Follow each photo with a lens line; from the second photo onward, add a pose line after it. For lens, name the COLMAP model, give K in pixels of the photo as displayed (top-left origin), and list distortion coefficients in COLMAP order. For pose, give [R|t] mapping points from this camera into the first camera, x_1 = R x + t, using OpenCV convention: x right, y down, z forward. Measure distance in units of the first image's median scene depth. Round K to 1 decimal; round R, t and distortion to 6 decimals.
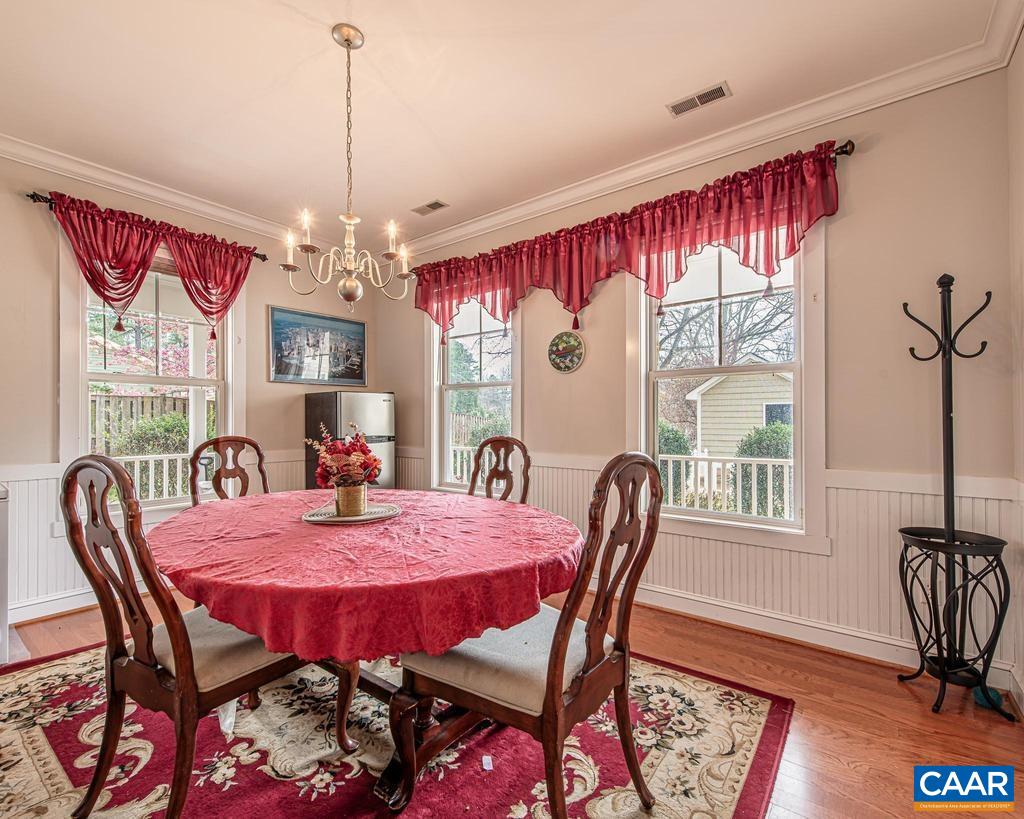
lens RADIAL K [[472.5, 0, 507.5], [0, 472.5, 416.3], [0, 0, 1]] dist [0.012930, -0.002434]
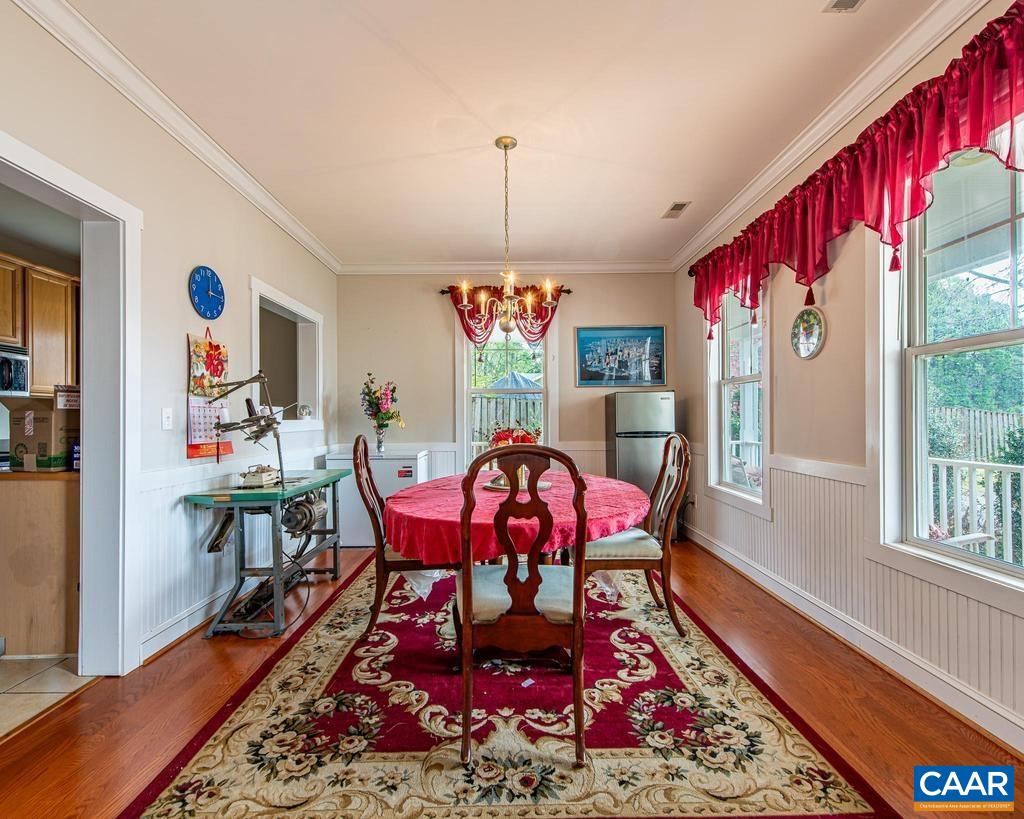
lens RADIAL K [[472.5, 0, 510.0], [0, 472.5, 413.5], [0, 0, 1]] dist [0.012930, -0.002434]
pose [[0.625672, -0.009153, -0.780032, 0.503068], [0.010576, 0.999939, -0.003250, 0.000906], [0.780014, -0.006217, 0.625731, 0.087305]]
